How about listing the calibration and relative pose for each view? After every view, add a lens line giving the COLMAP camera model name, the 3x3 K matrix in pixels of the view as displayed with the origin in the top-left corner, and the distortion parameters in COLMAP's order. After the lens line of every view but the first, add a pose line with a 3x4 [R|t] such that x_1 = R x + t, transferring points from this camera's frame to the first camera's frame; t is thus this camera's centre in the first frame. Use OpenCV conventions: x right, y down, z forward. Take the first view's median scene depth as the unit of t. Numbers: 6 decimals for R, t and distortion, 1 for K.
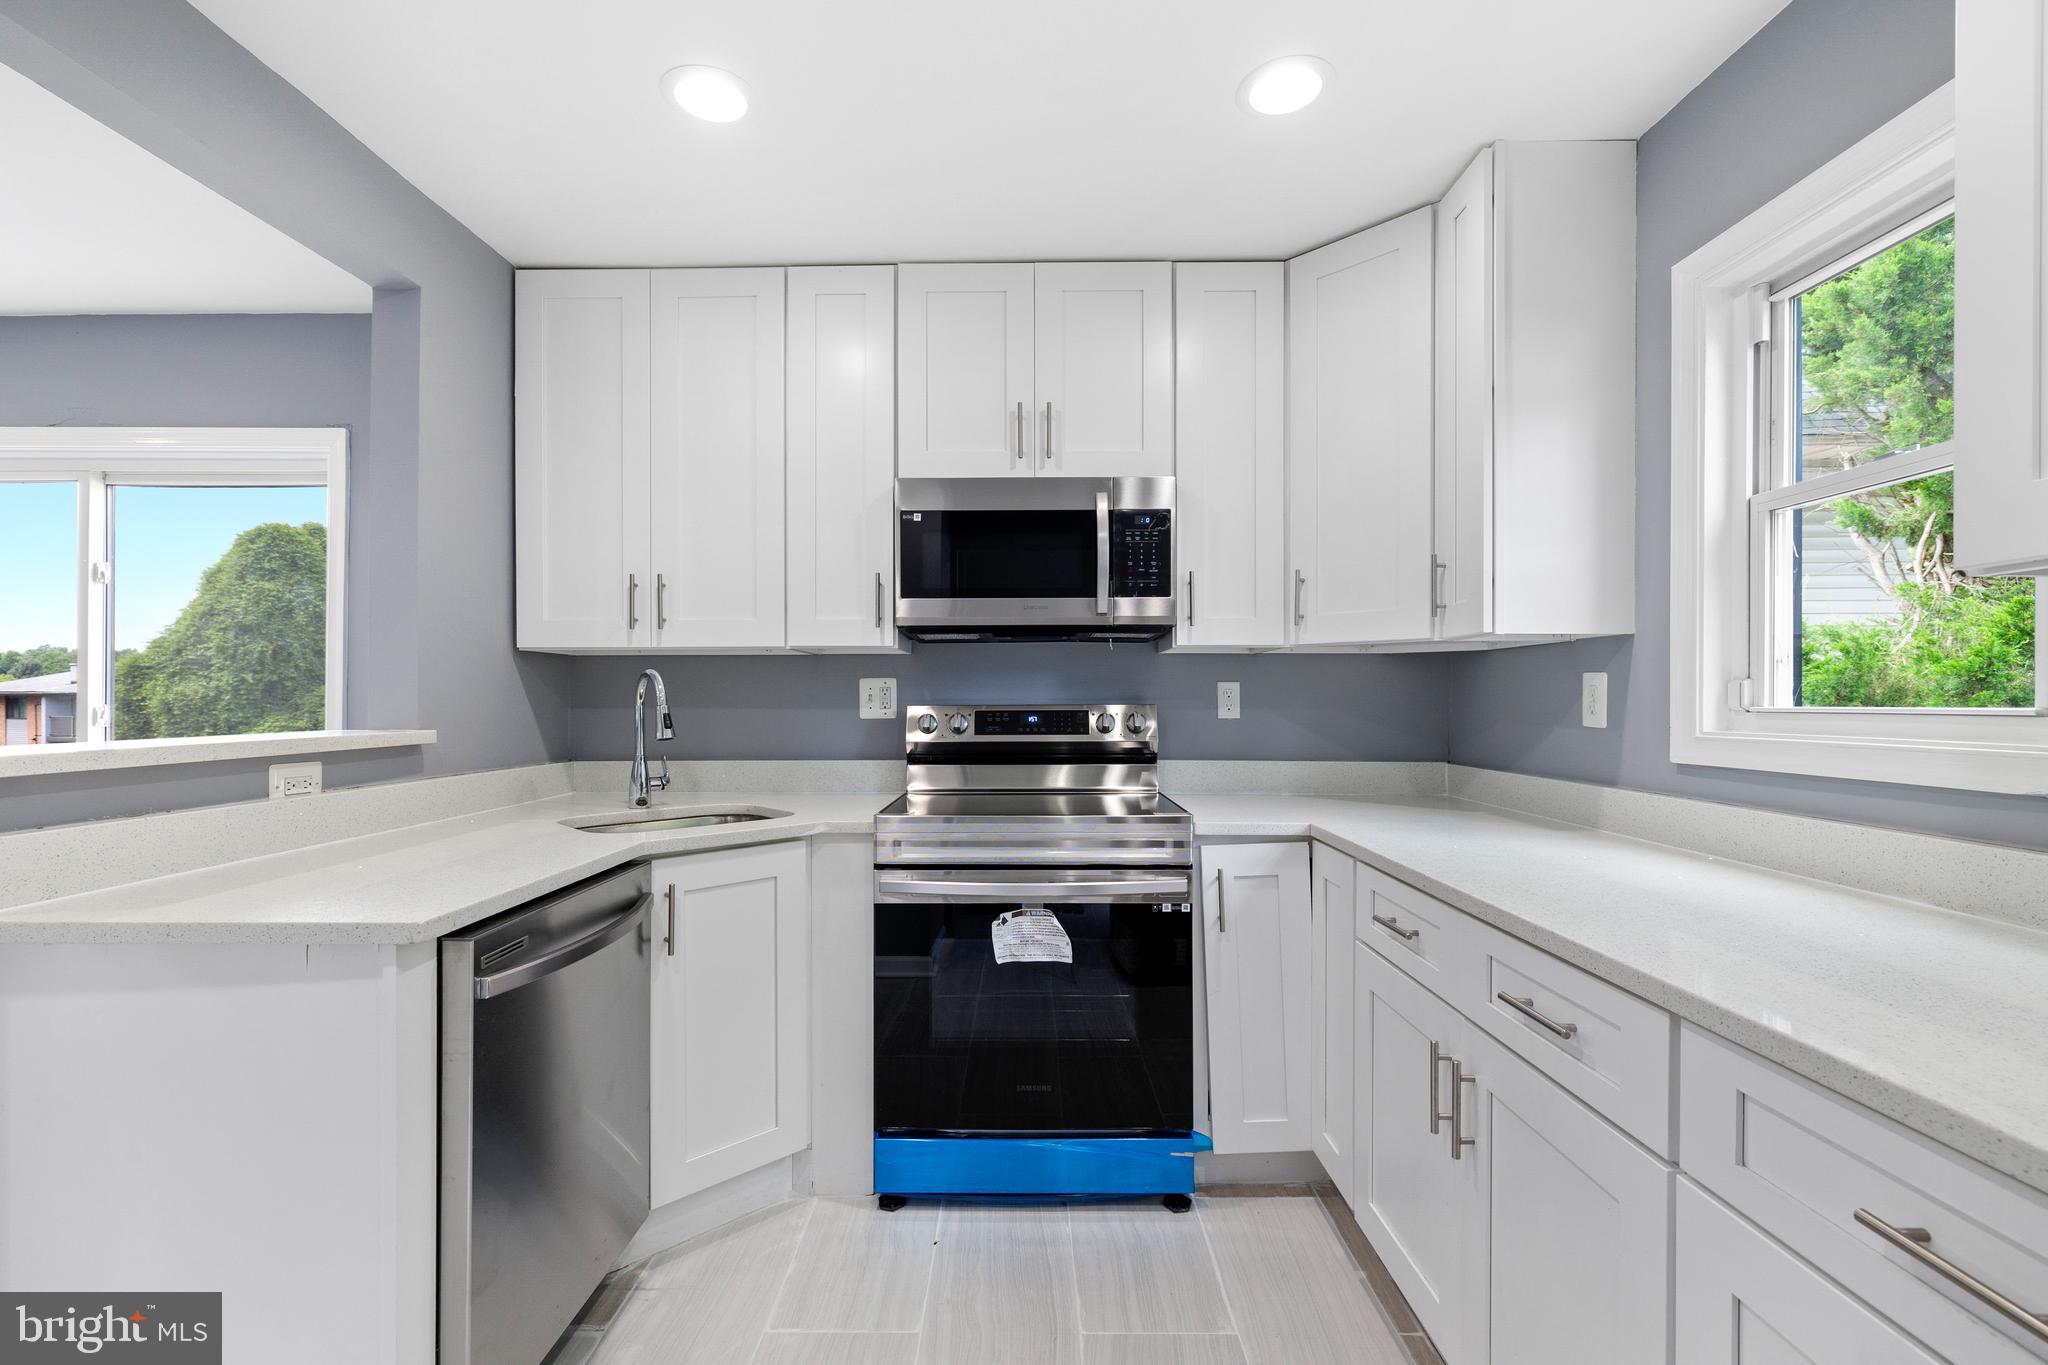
lens RADIAL K [[913.1, 0, 1022.7], [0, 913.1, 698.0], [0, 0, 1]] dist [0.005095, -0.000149]
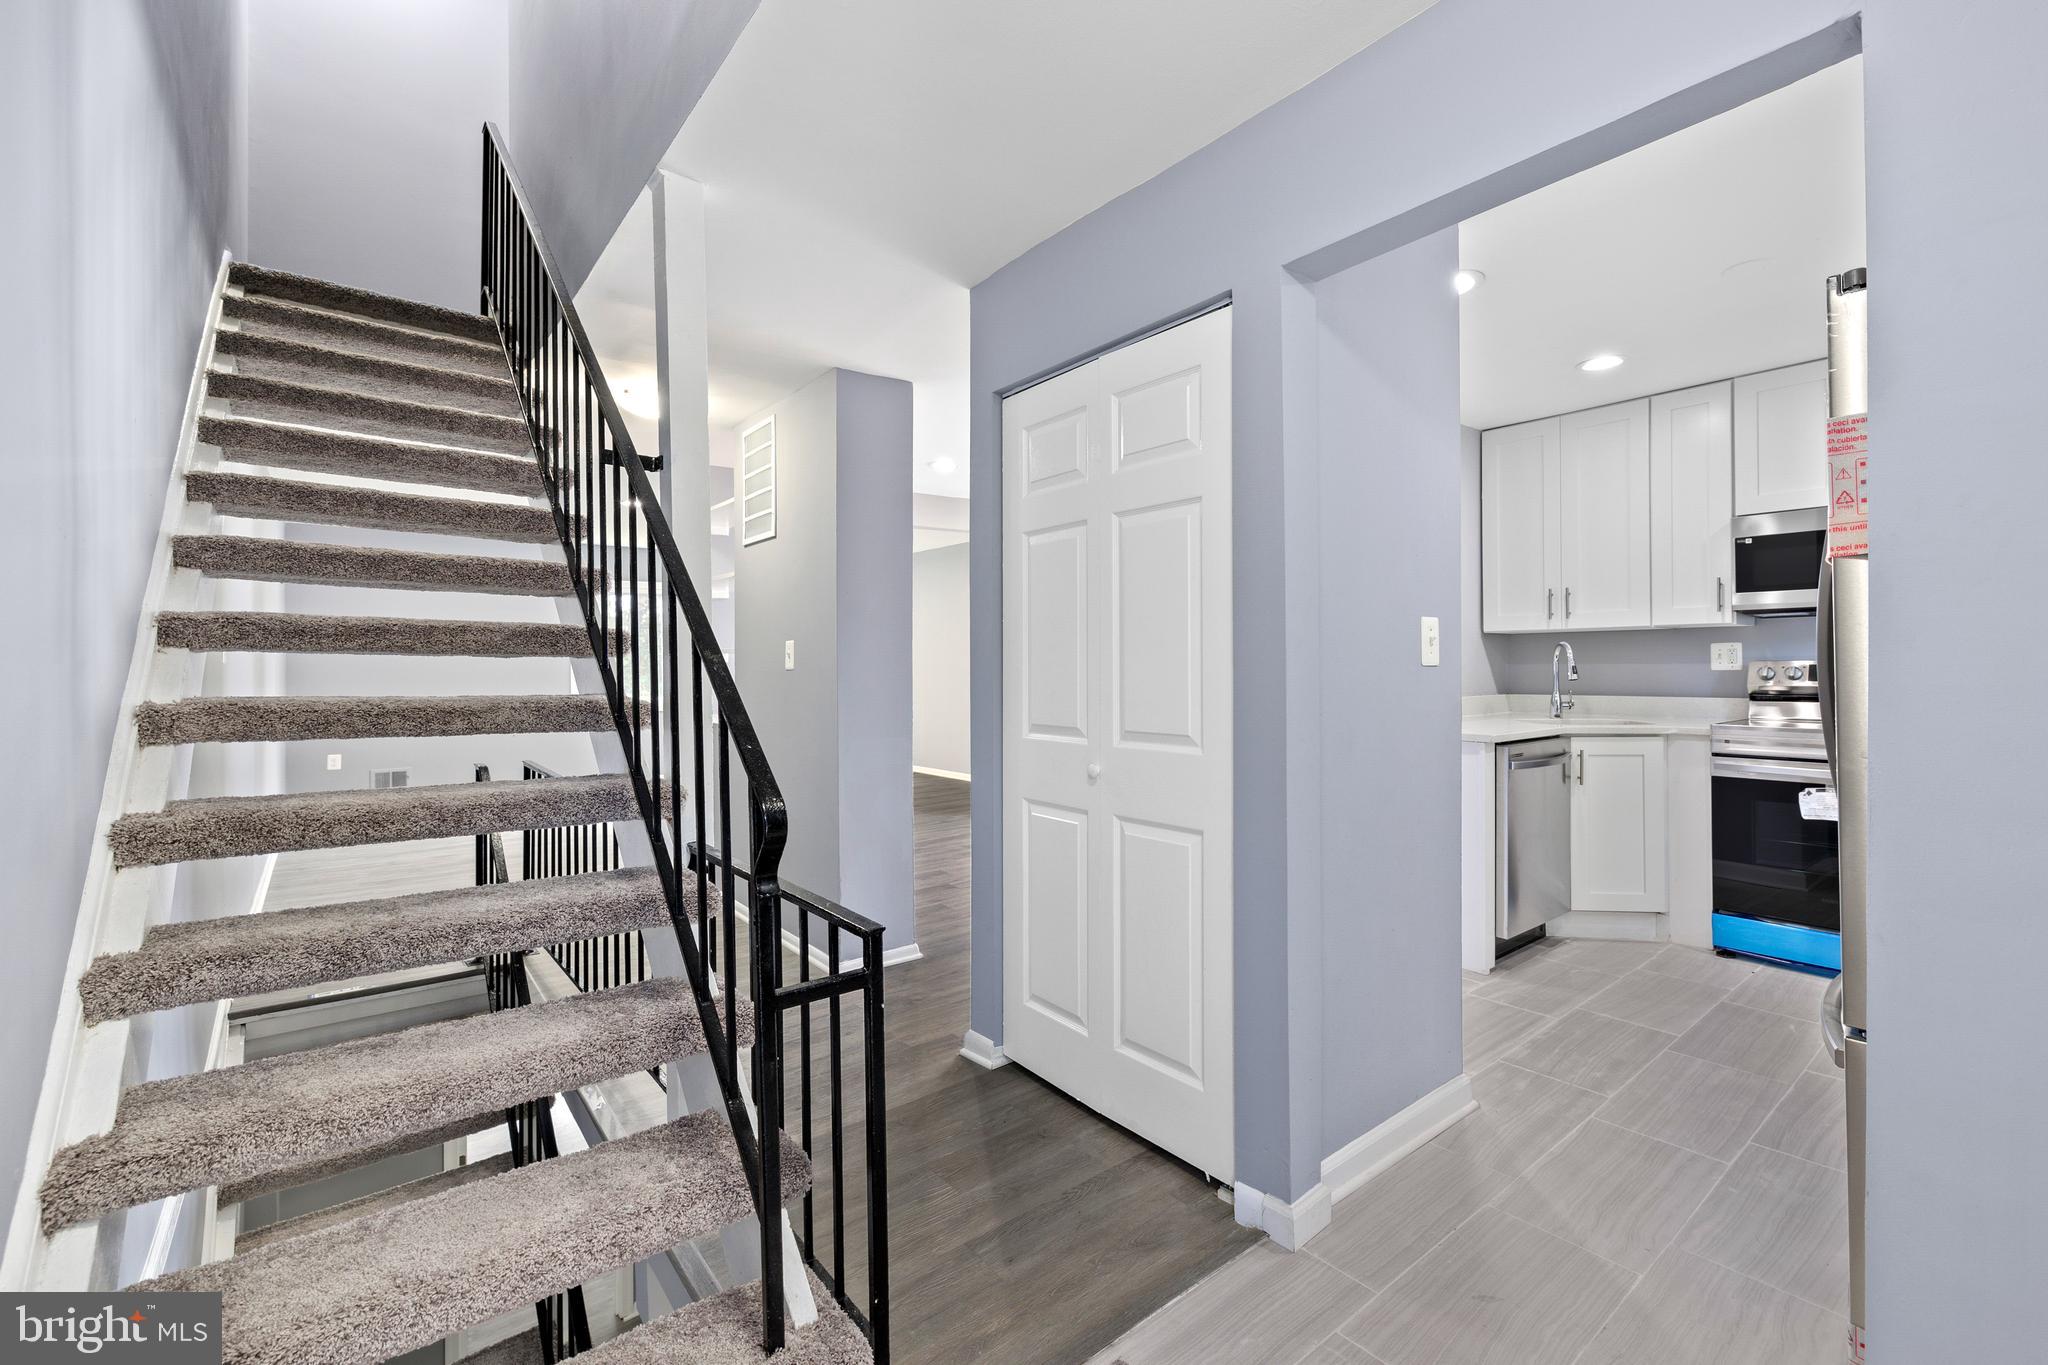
lens RADIAL K [[863.7, 0, 1040.1], [0, 863.7, 668.0], [0, 0, 1]] dist [-0.000006, -0.000334]
pose [[0.628244, -0.003811, -0.778007, 0.303757], [0.008631, 0.999961, 0.002071, 0.008823], [0.777968, -0.008016, 0.628252, -0.981658]]
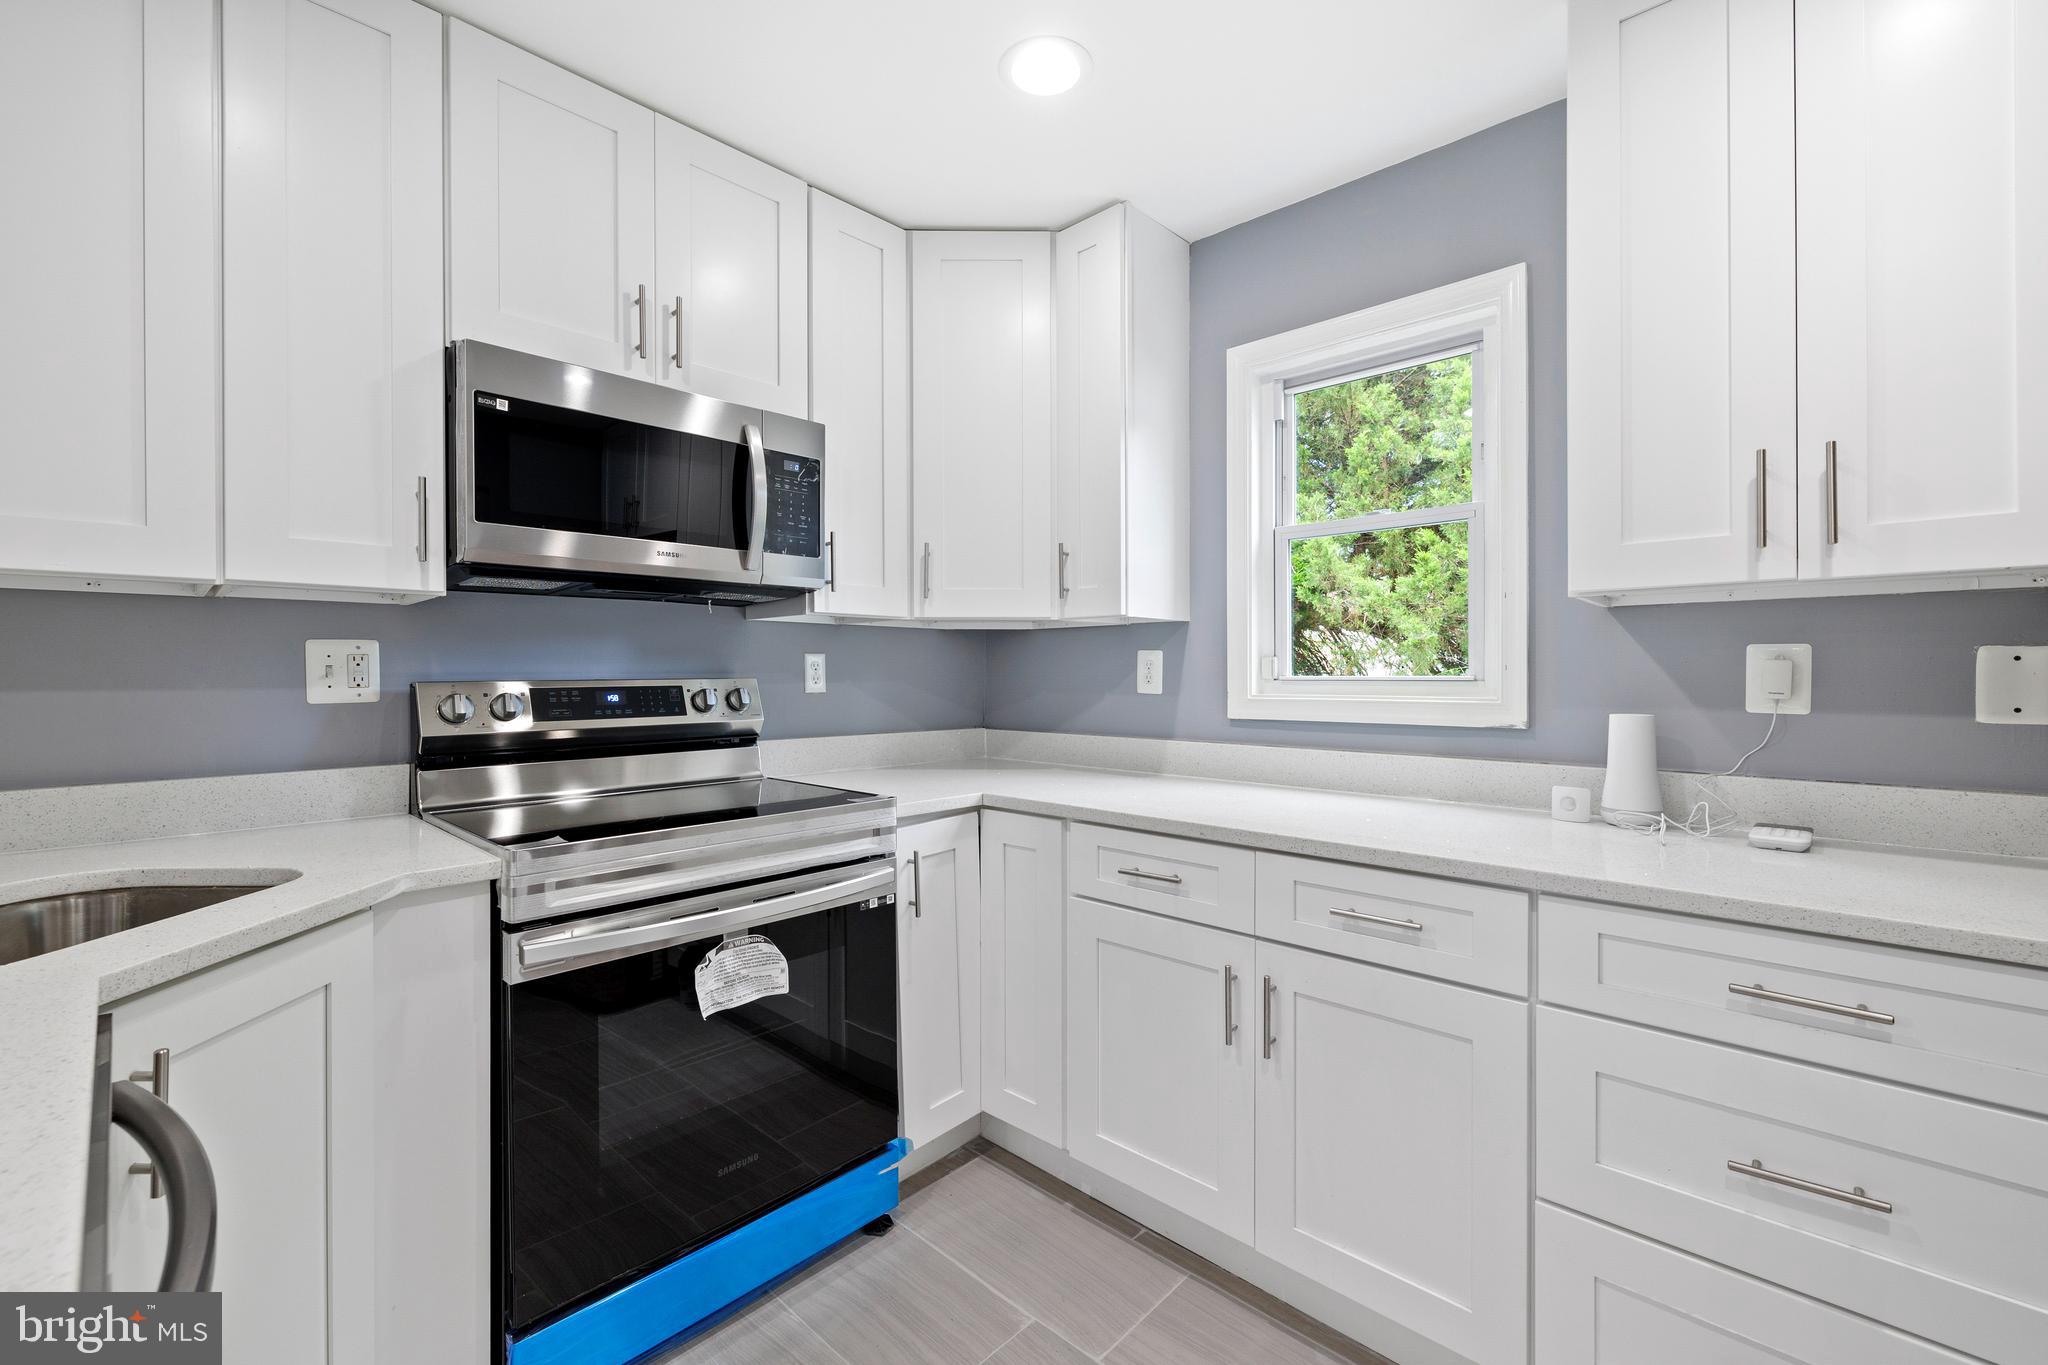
lens RADIAL K [[863.7, 0, 1033.1], [0, 863.7, 674.1], [0, 0, 1]] dist [-0.000006, -0.000334]
pose [[0.677719, -0.001822, 0.735318, -0.356144], [0.001403, 0.999998, 0.001185, 0.003221], [-0.735319, 0.000228, 0.677721, 0.302493]]
